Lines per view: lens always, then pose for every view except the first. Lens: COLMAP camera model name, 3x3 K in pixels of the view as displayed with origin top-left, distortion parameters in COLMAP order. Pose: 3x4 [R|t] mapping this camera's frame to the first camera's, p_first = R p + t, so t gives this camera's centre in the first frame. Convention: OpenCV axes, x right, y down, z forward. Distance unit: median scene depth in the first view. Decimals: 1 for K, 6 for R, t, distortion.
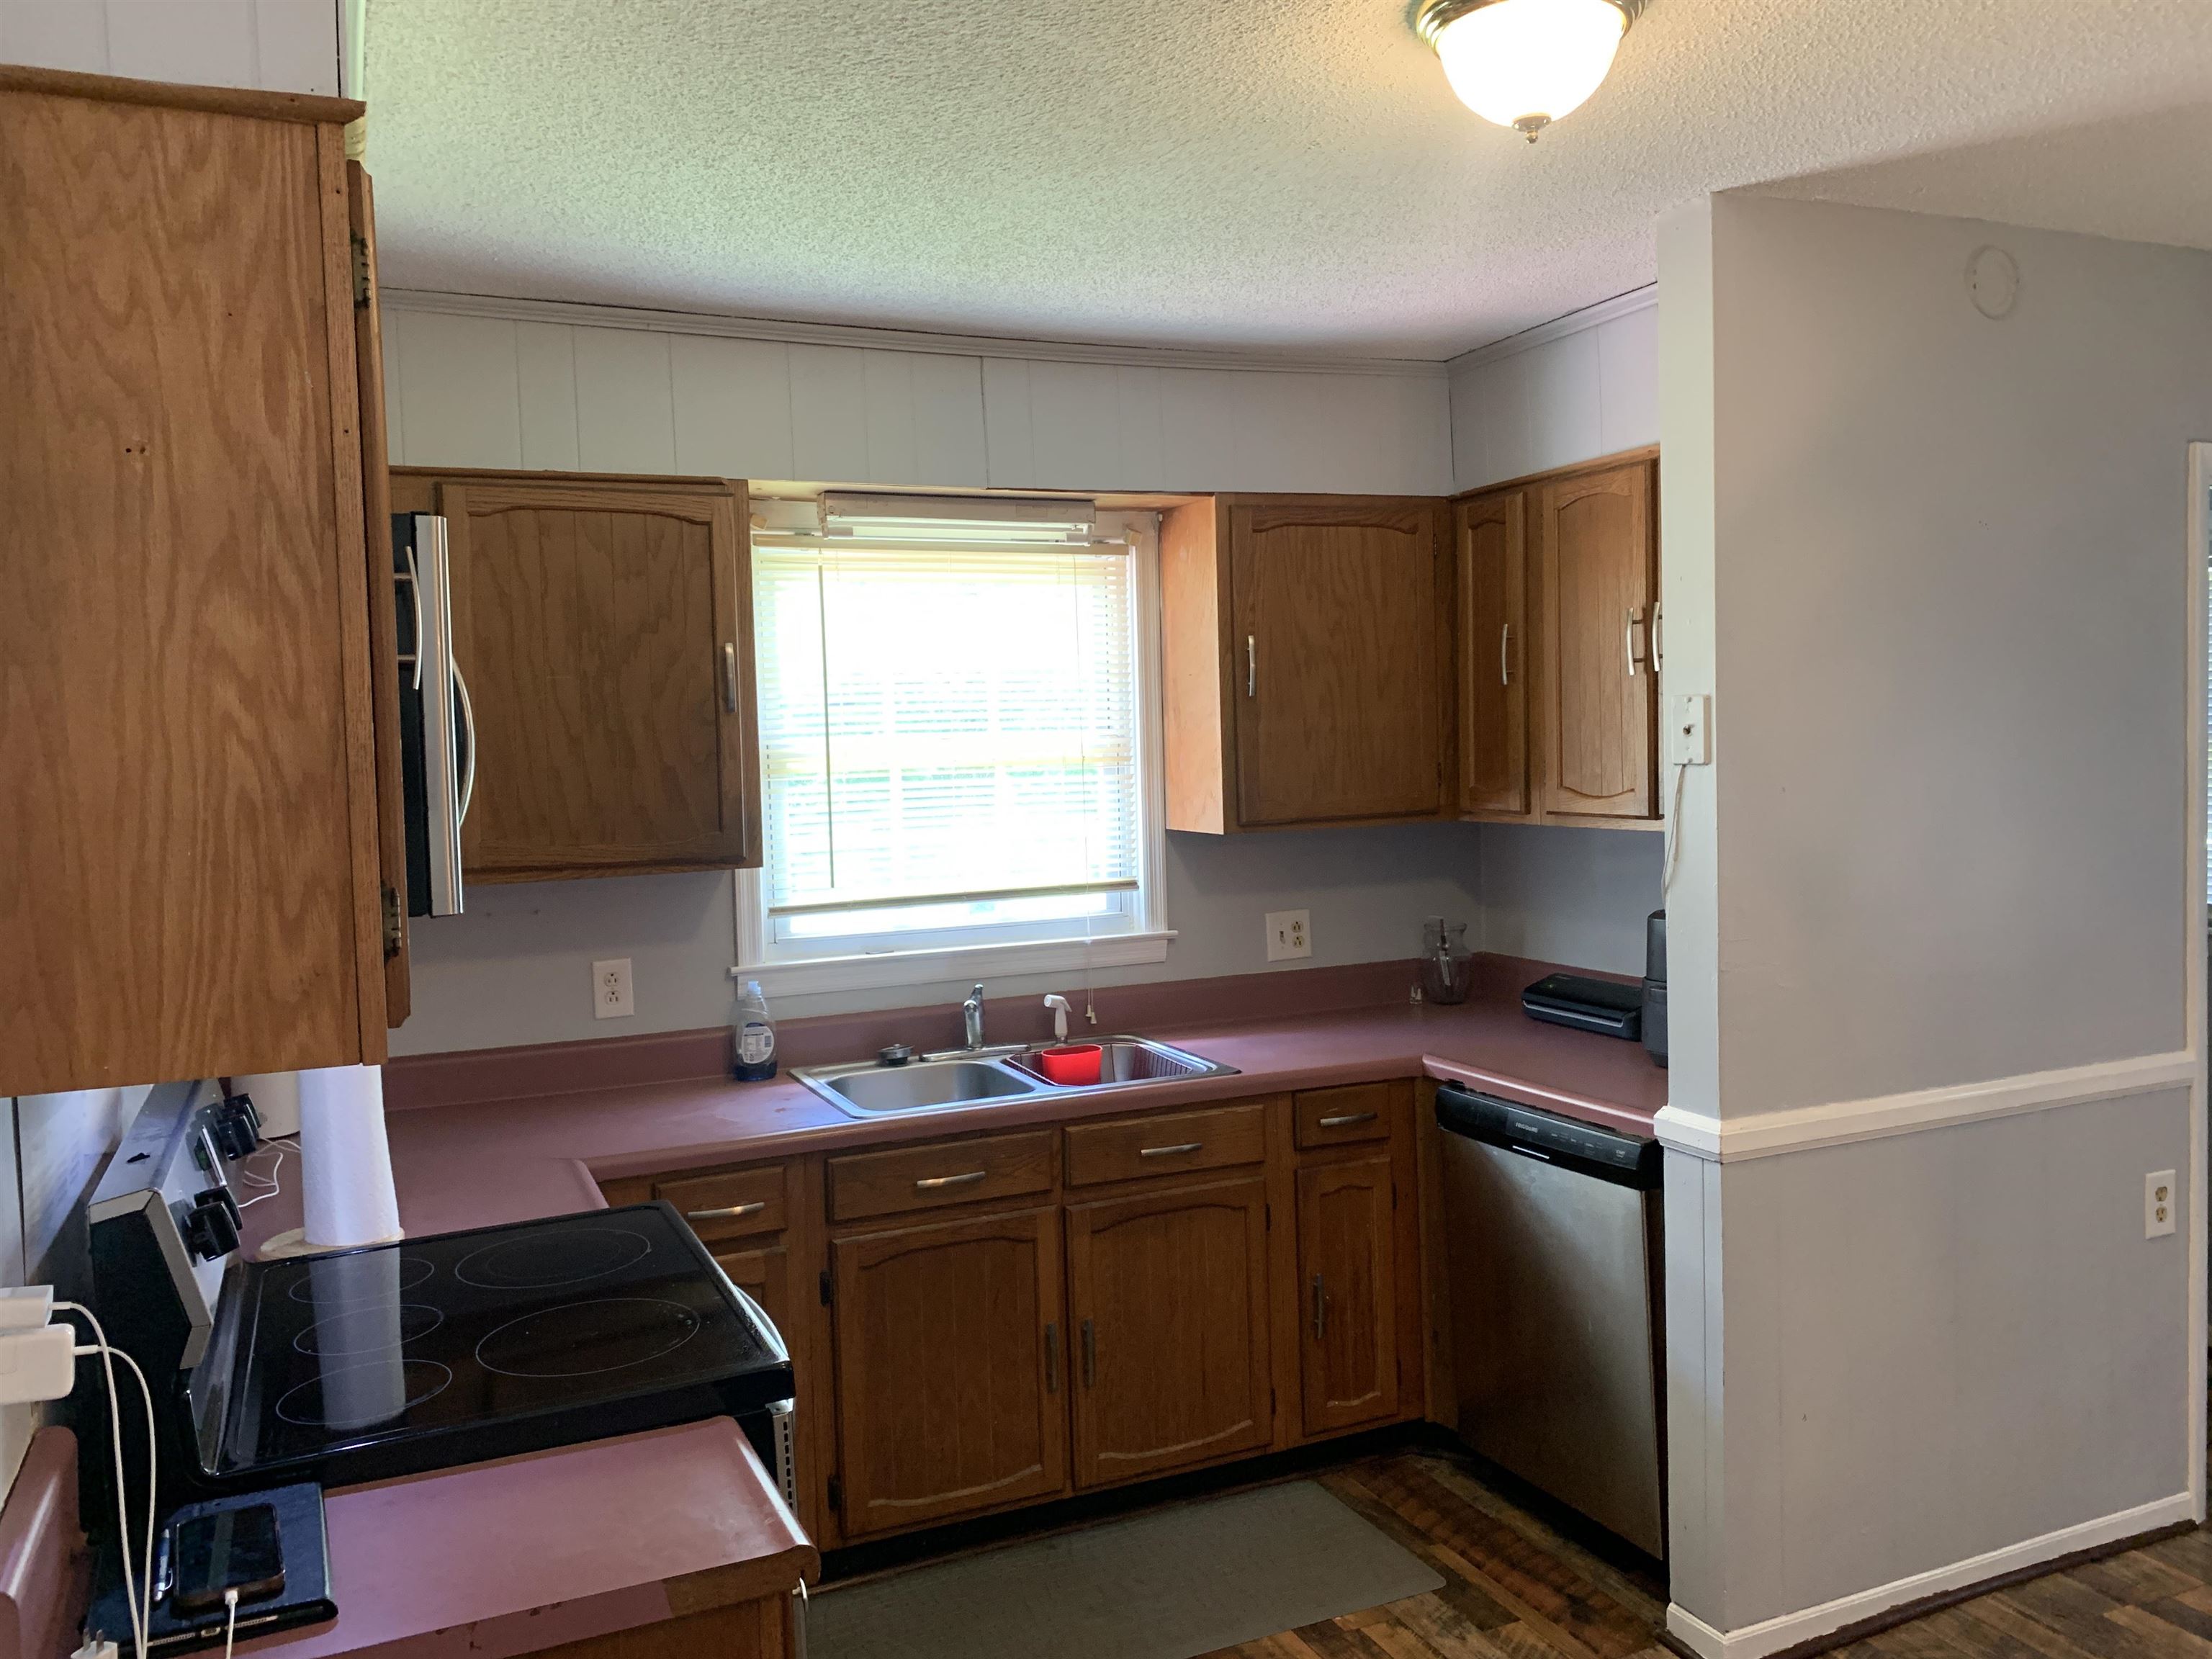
lens RADIAL K [[1700.5, 0, 1095.9], [0, 1700.5, 818.0], [0, 0, 1]] dist [0.052421, -0.060669]
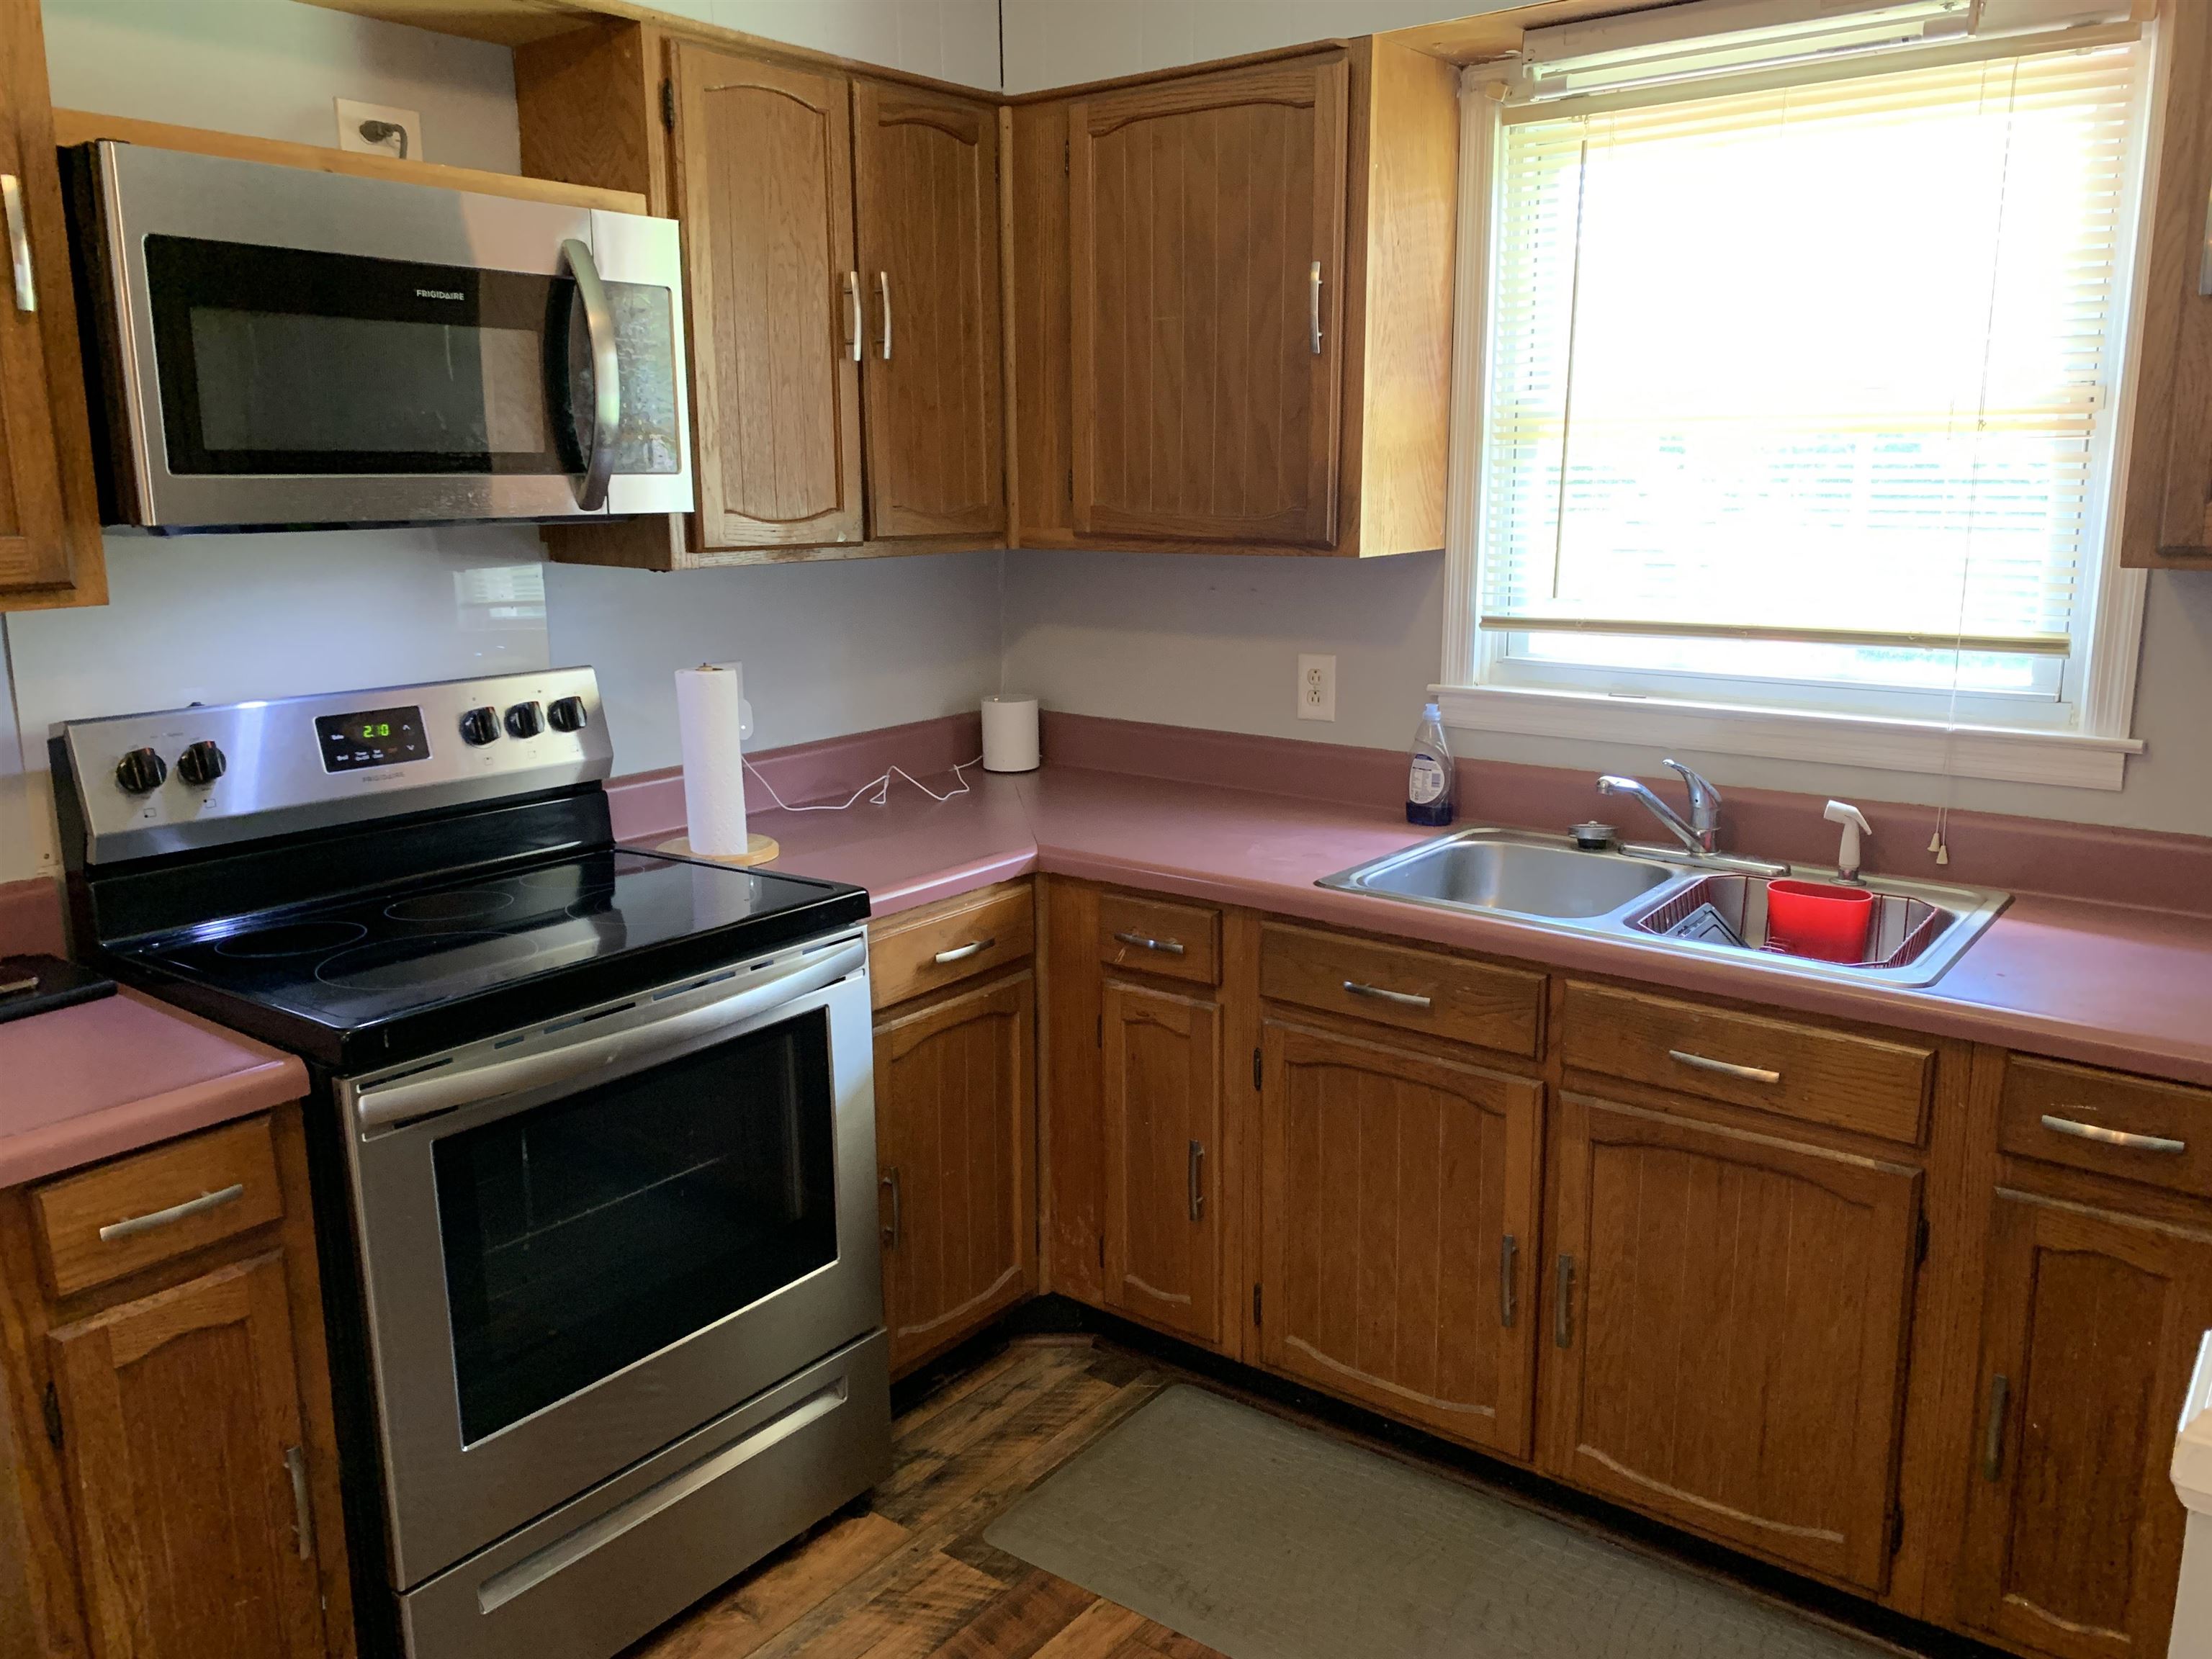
lens RADIAL K [[1700.5, 0, 1098.9], [0, 1700.5, 817.0], [0, 0, 1]] dist [0.052421, -0.060669]
pose [[0.472765, 0.205948, -0.856784, 0.432826], [-0.048777, 0.976930, 0.207914, -0.011824], [0.879837, -0.056503, 0.471904, 0.489979]]
